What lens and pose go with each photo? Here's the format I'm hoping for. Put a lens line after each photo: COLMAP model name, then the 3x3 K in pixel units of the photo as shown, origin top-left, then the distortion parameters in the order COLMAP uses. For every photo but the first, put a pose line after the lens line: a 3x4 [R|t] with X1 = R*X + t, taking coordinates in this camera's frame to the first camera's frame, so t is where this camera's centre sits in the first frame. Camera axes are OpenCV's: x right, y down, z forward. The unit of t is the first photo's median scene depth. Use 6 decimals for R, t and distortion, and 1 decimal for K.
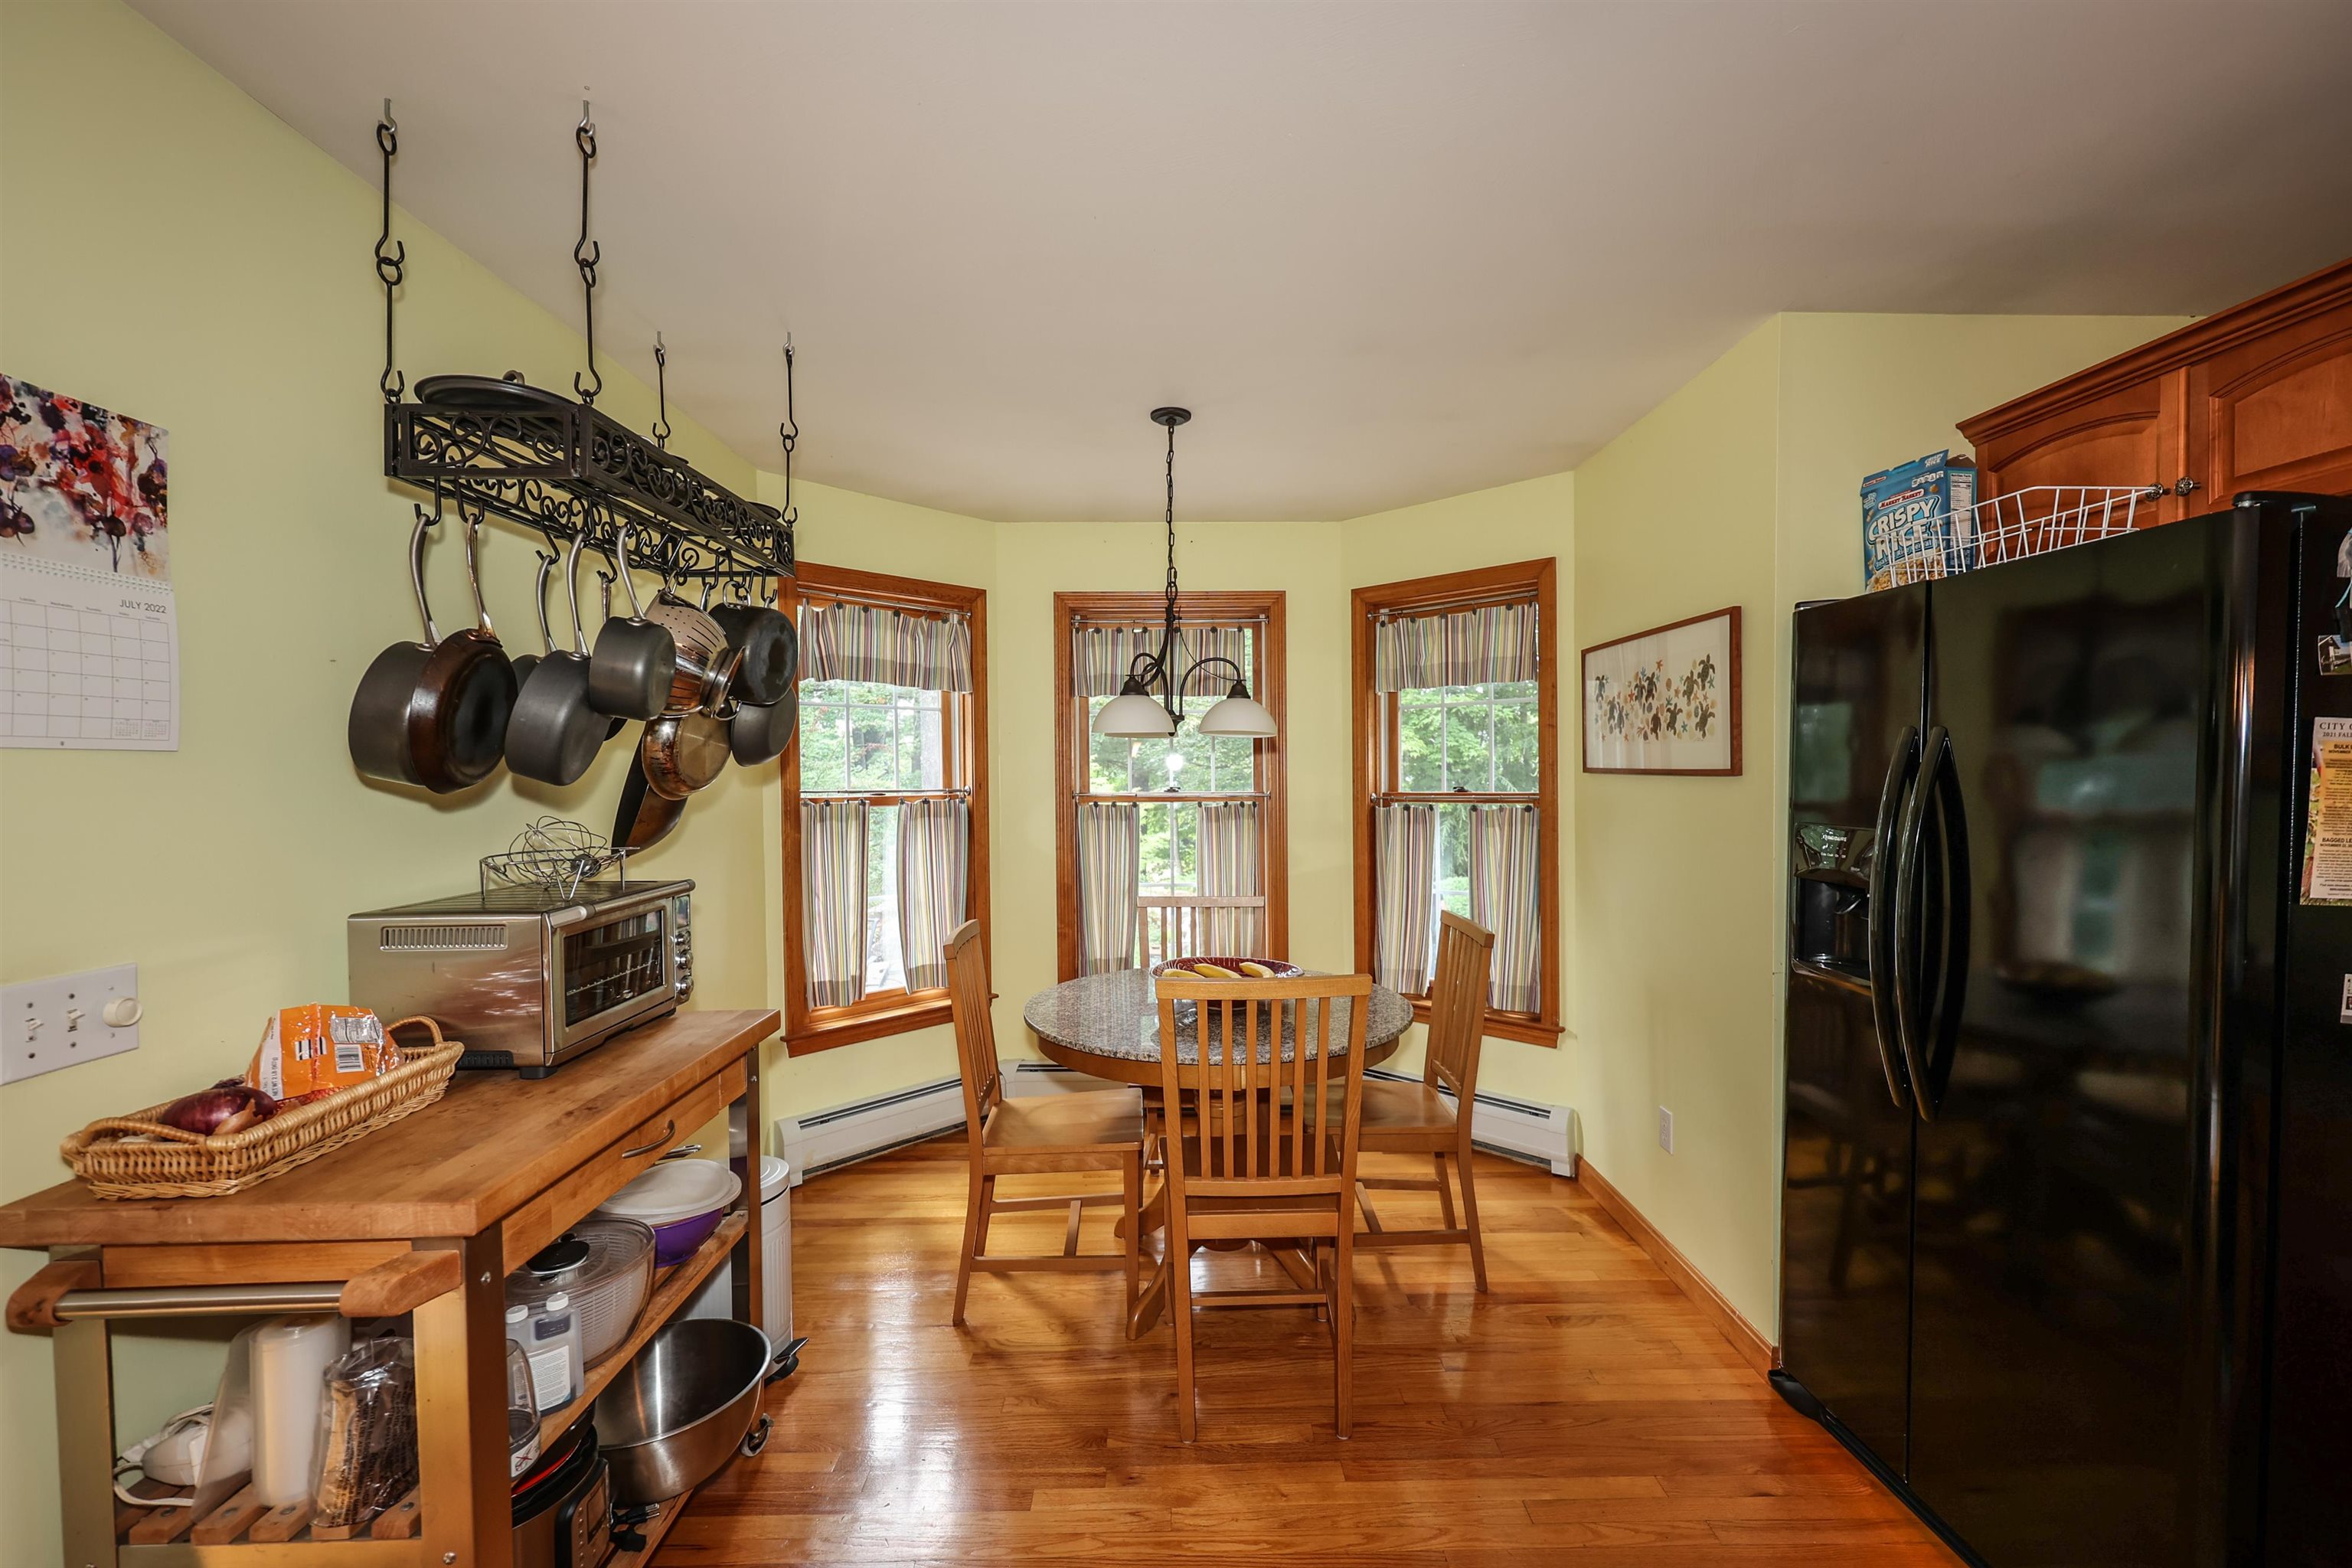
lens RADIAL K [[1003.3, 0, 1176.0], [0, 1003.3, 784.0], [0, 0, 1]] dist [0.000391, 0.000186]
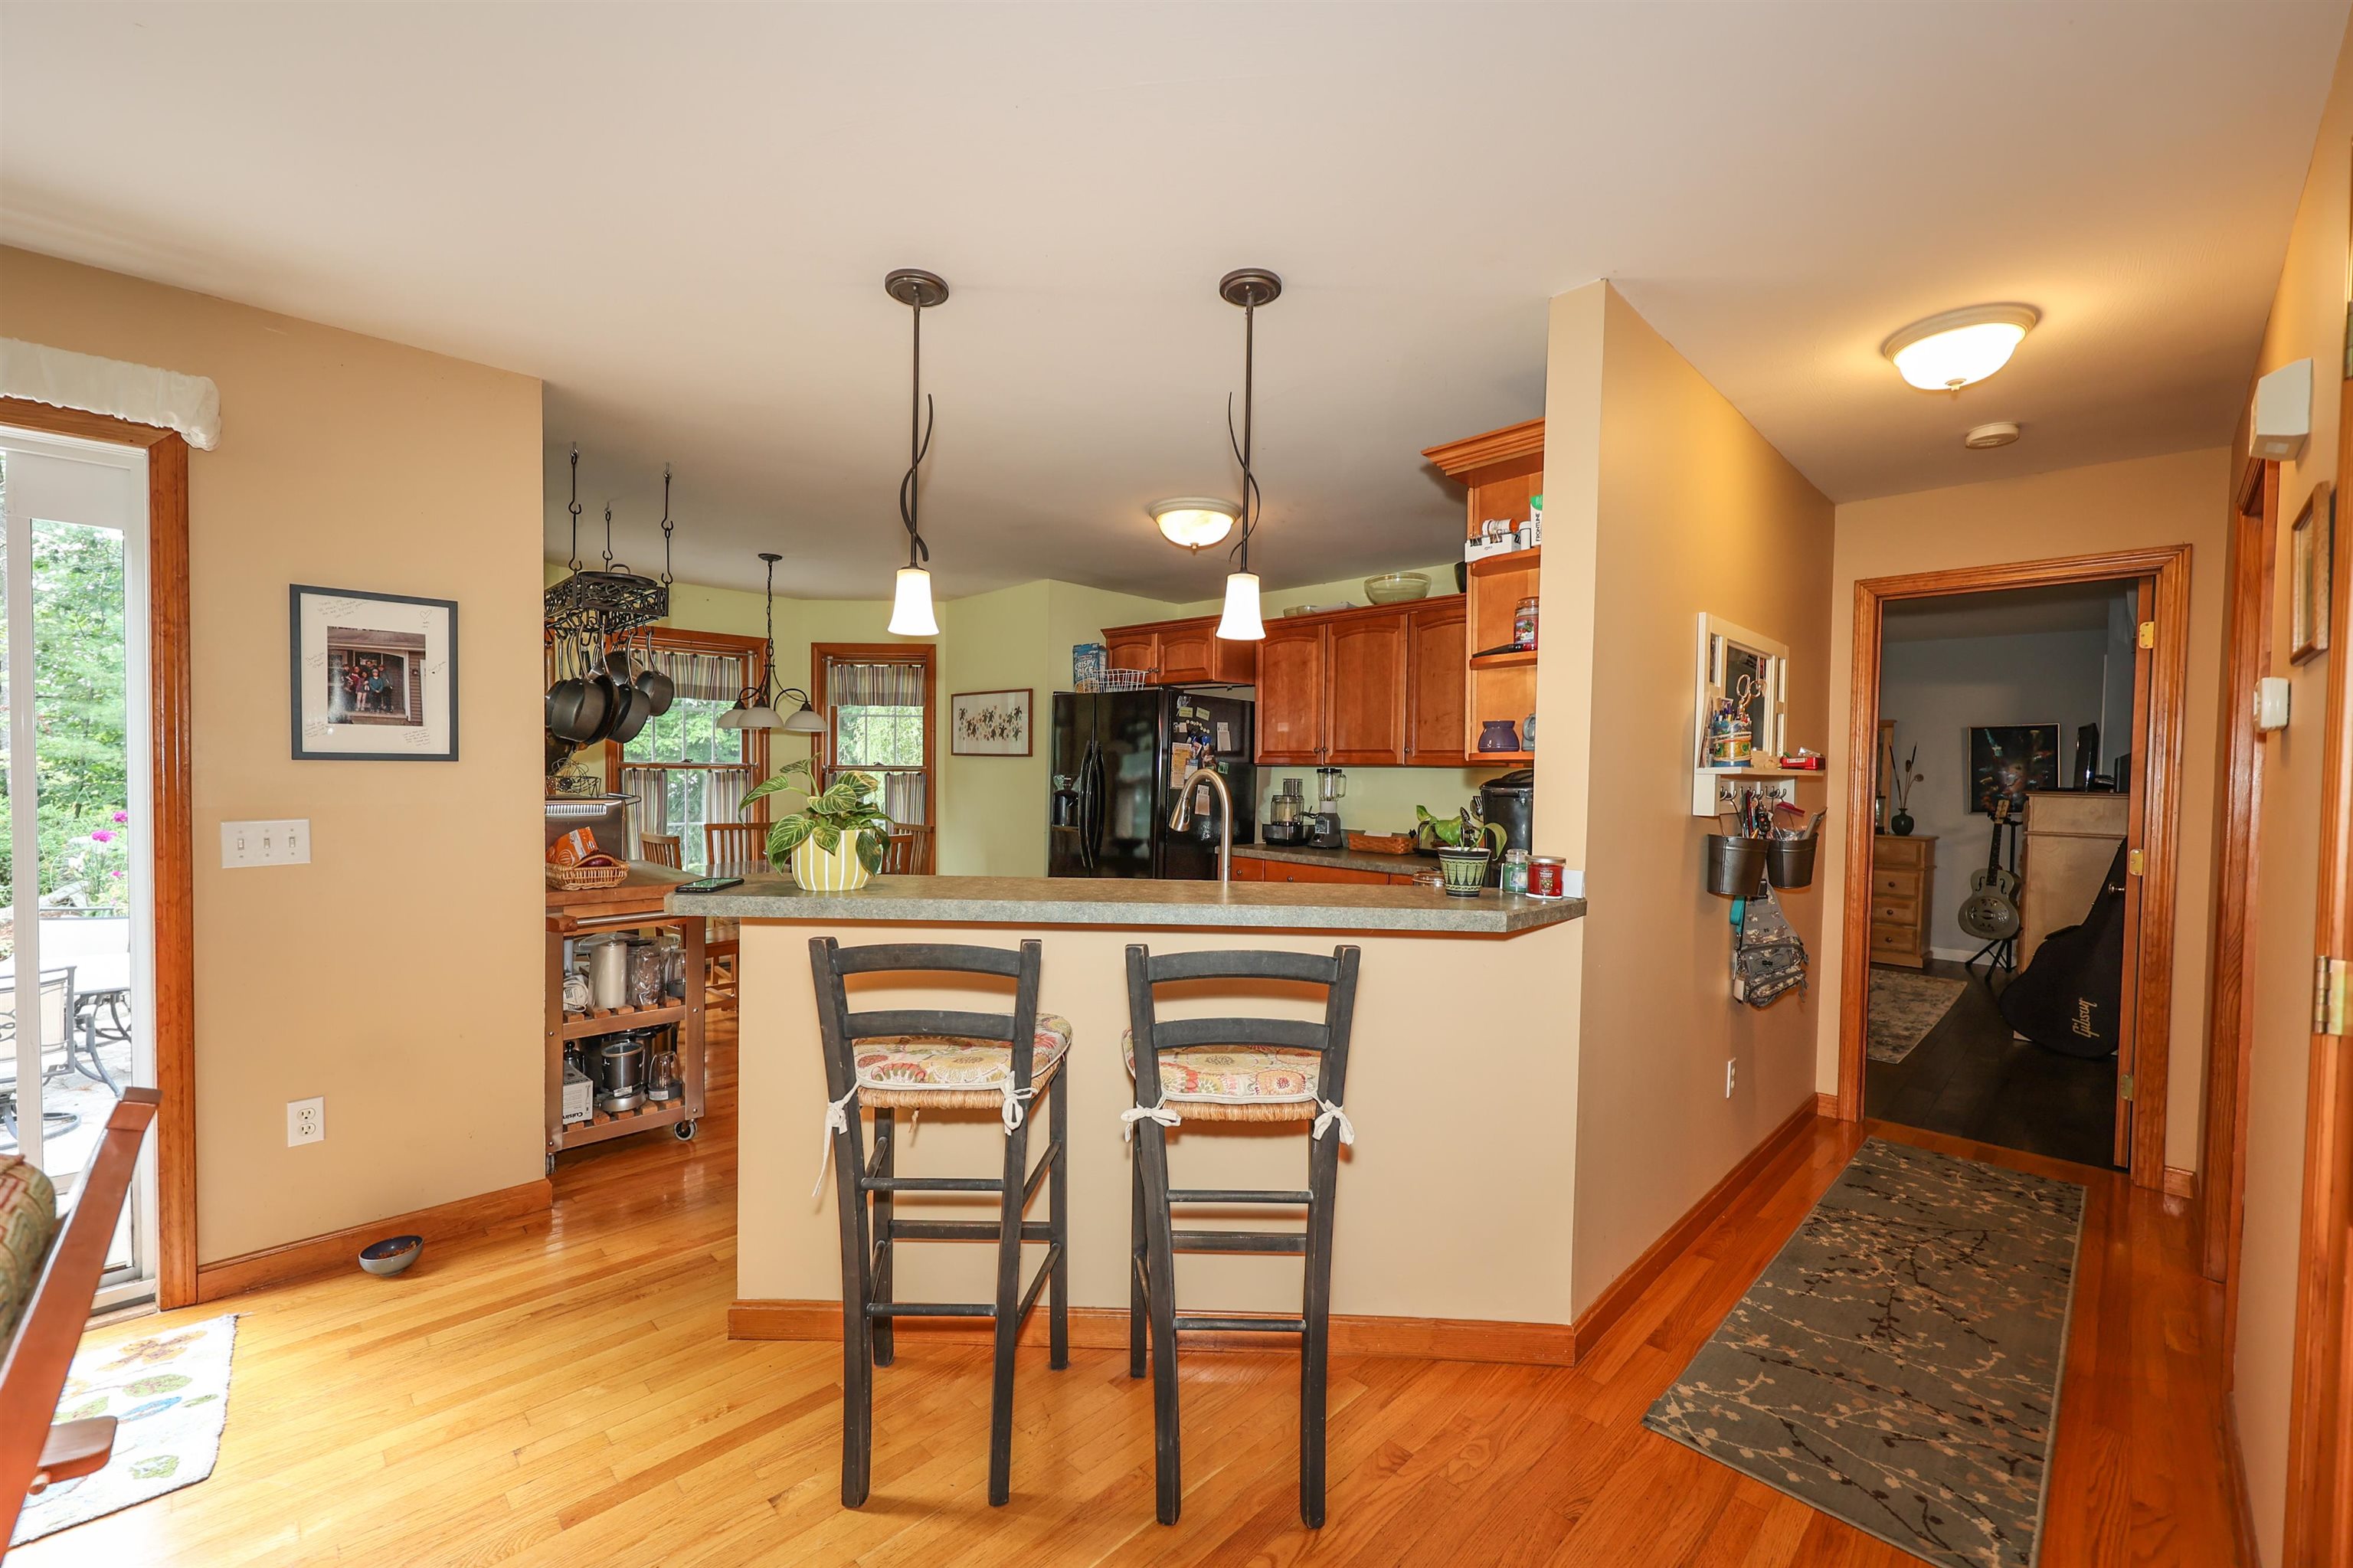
lens RADIAL K [[951.8, 0, 1183.3], [0, 951.8, 789.1], [0, 0, 1]] dist [0.000860, 0.000381]
pose [[0.718576, 0.003194, 0.695441, -0.777431], [-0.012898, 0.999879, 0.008735, 0.044620], [-0.695329, -0.015247, 0.718530, -0.924370]]
